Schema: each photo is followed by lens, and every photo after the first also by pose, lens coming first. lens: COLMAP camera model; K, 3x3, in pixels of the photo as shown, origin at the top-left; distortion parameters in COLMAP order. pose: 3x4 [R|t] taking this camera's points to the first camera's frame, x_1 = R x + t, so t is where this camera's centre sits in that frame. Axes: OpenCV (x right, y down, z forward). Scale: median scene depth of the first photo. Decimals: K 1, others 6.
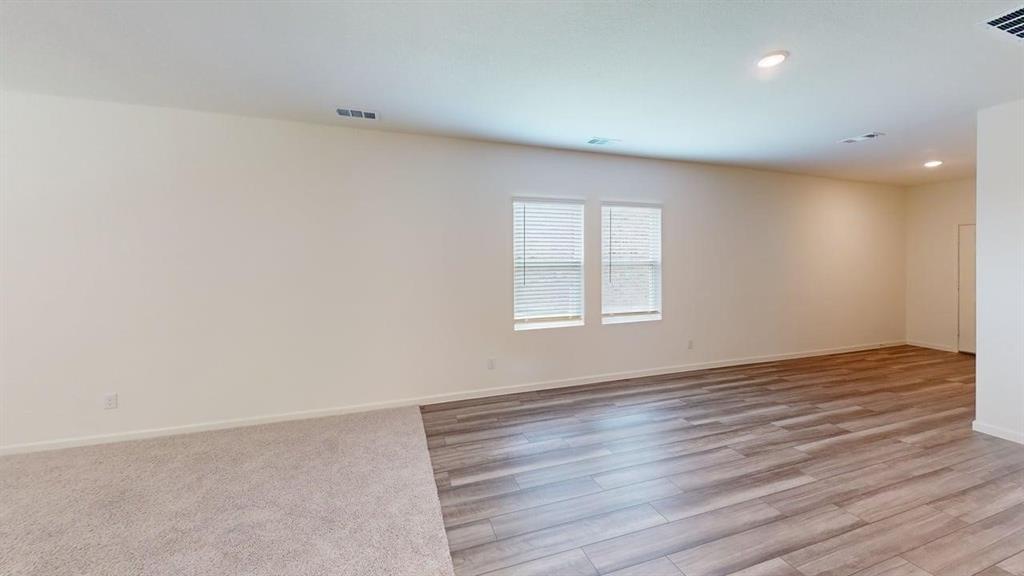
lens RADIAL K [[369.0, 0, 512.0], [0, 369.0, 274.9], [0, 0, 1]] dist [0.000772, 0.000064]
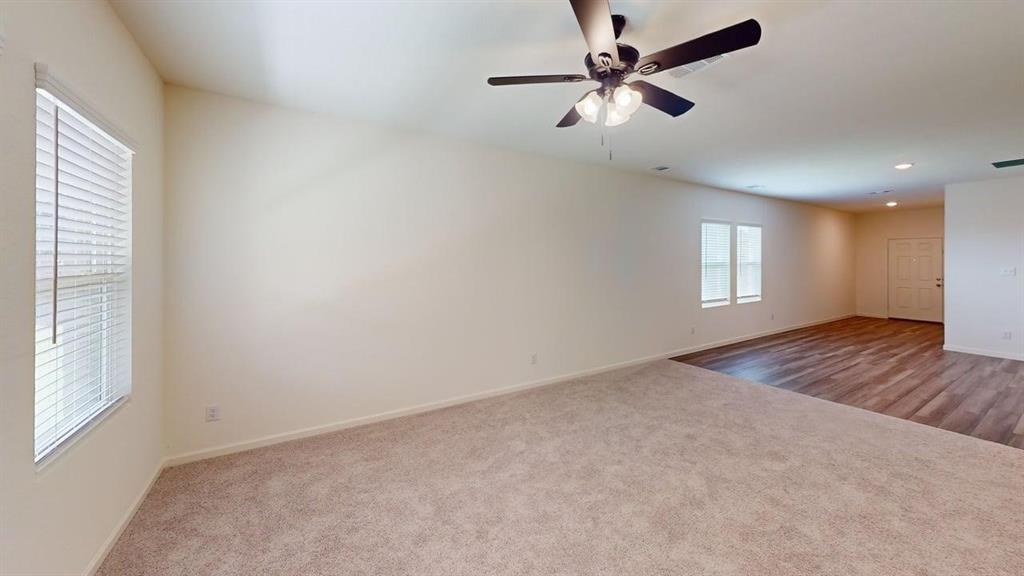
lens RADIAL K [[365.8, 0, 515.6], [0, 365.8, 256.8], [0, 0, 1]] dist [0.000318, 0.000017]
pose [[0.974956, -0.005624, 0.222325, -0.998546], [0.021144, 0.997496, -0.067490, 0.026083], [-0.221389, 0.070500, 0.972634, -0.272890]]
